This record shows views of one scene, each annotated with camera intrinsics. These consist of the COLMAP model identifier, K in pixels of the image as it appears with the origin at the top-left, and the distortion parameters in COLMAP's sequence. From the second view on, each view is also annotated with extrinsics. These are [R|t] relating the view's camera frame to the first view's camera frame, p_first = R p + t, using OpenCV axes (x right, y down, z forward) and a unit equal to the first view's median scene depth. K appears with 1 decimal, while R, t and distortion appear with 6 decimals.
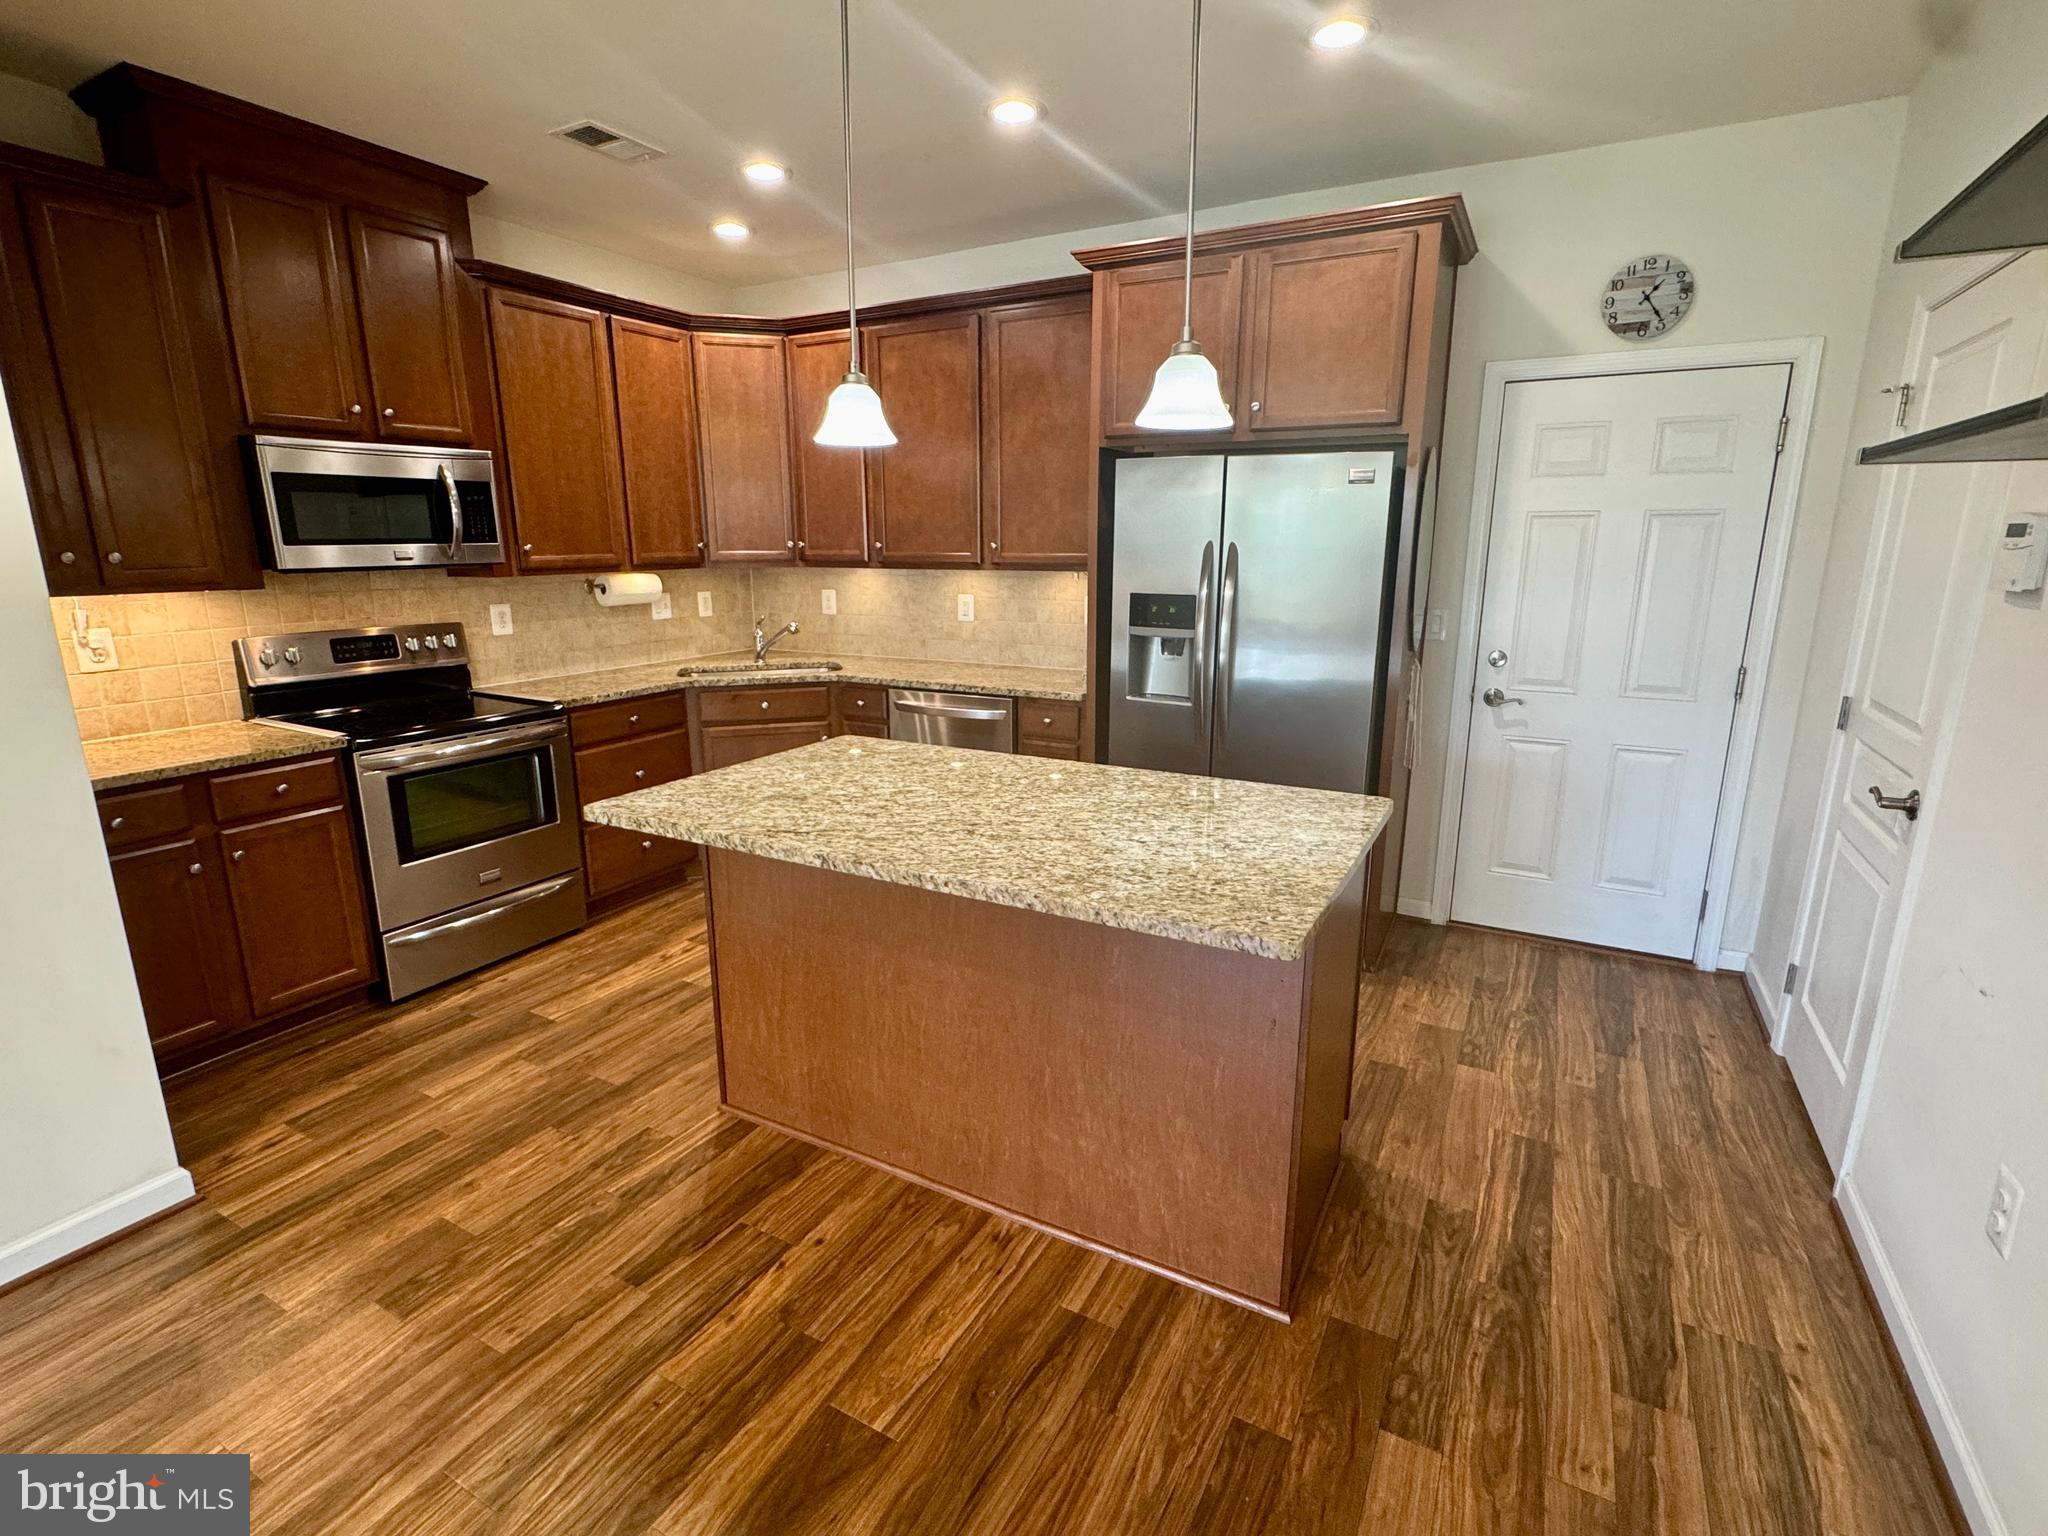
lens RADIAL K [[966.1, 0, 1024.0], [0, 966.1, 768.0], [0, 0, 1]] dist [-0.002334, -0.001010]
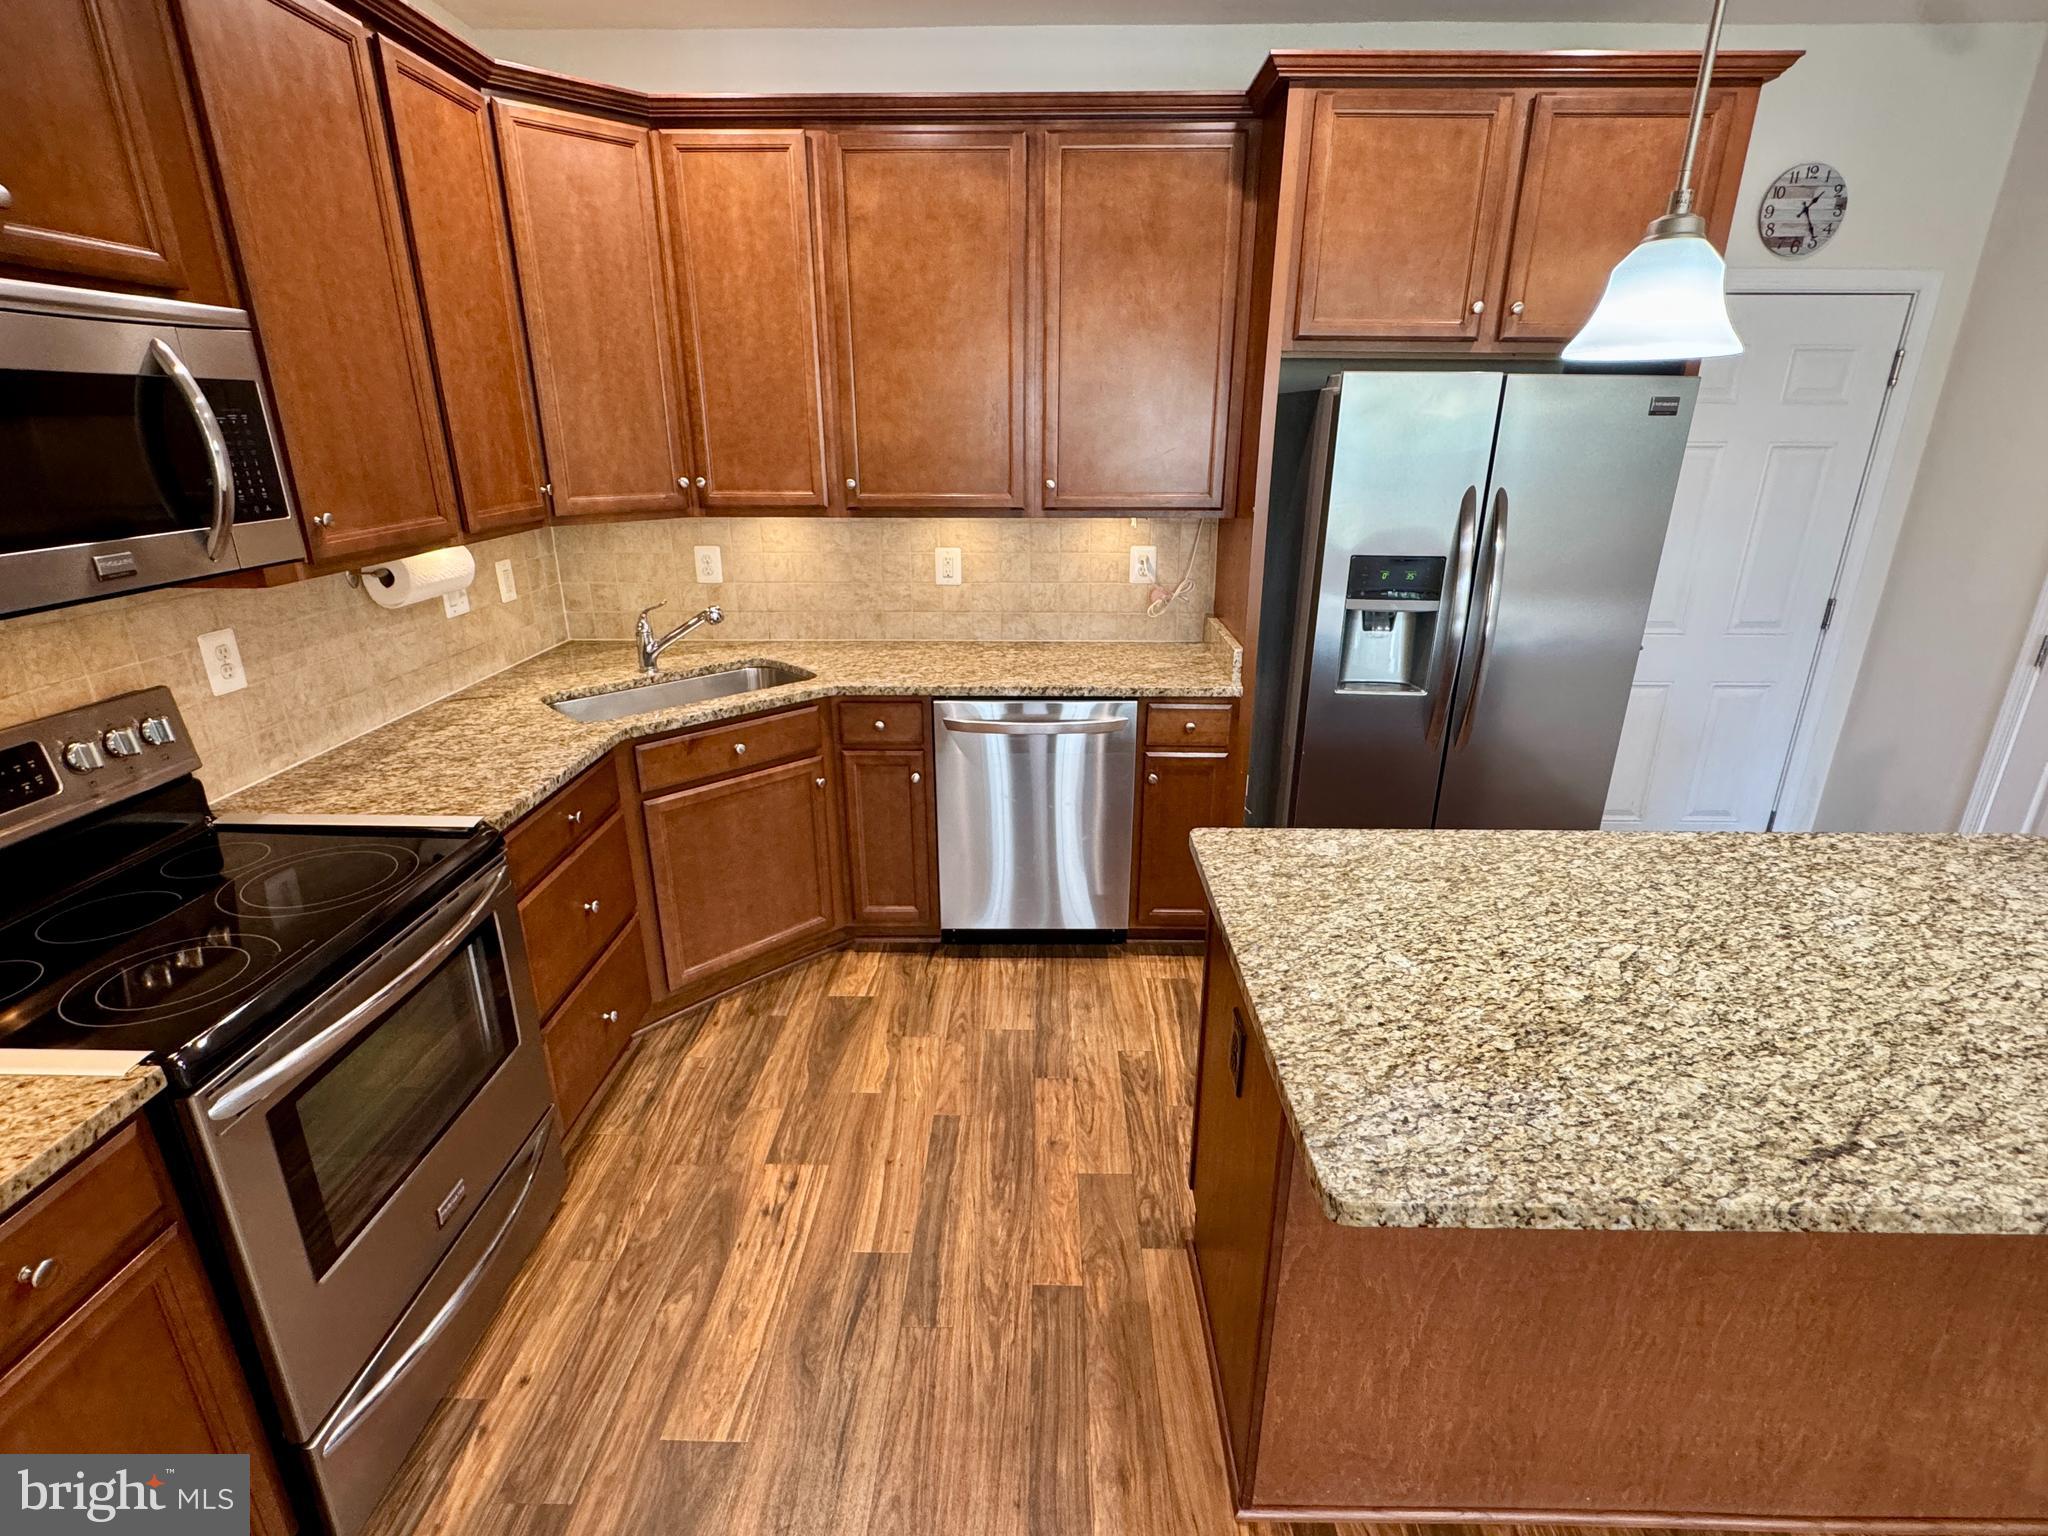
lens RADIAL K [[966.1, 0, 1024.0], [0, 966.1, 768.0], [0, 0, 1]] dist [-0.002334, -0.001010]
pose [[0.885378, -0.152516, 0.439140, -0.518109], [0.104646, 0.985792, 0.131388, -0.157128], [-0.452940, -0.070373, 0.888759, 0.476901]]
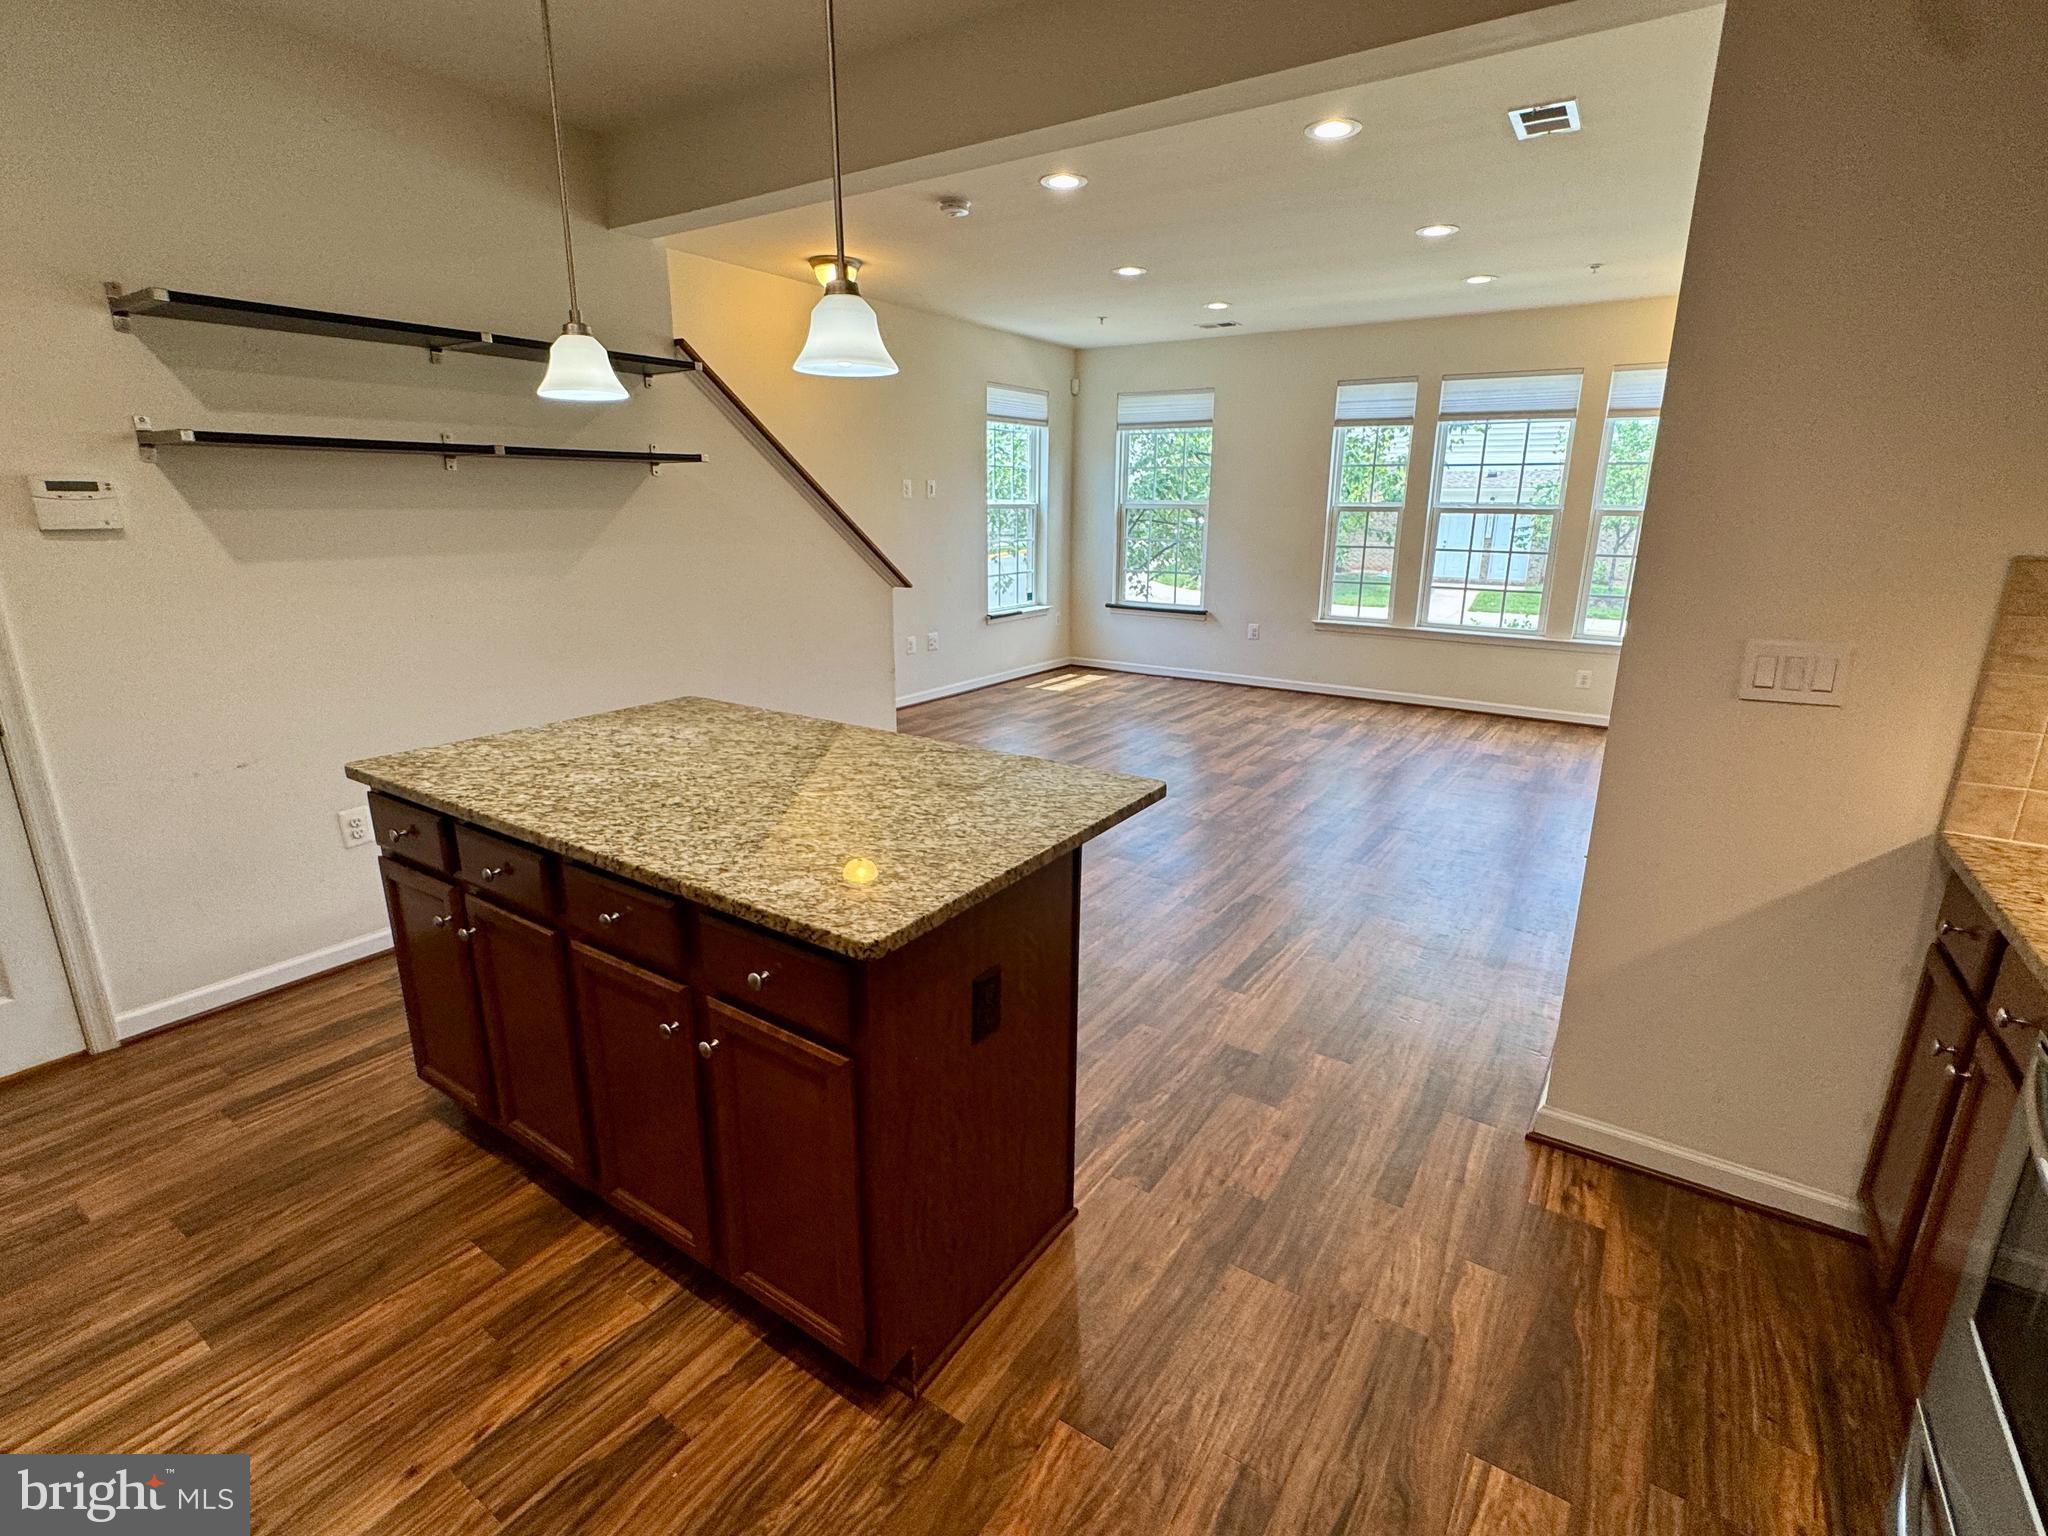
lens RADIAL K [[966.1, 0, 1024.0], [0, 966.1, 768.0], [0, 0, 1]] dist [-0.002334, -0.001010]
pose [[-0.995935, -0.030230, 0.084856, -0.275882], [0.014588, 0.875448, 0.483091, -0.303997], [-0.088890, 0.482365, -0.871448, 1.279461]]
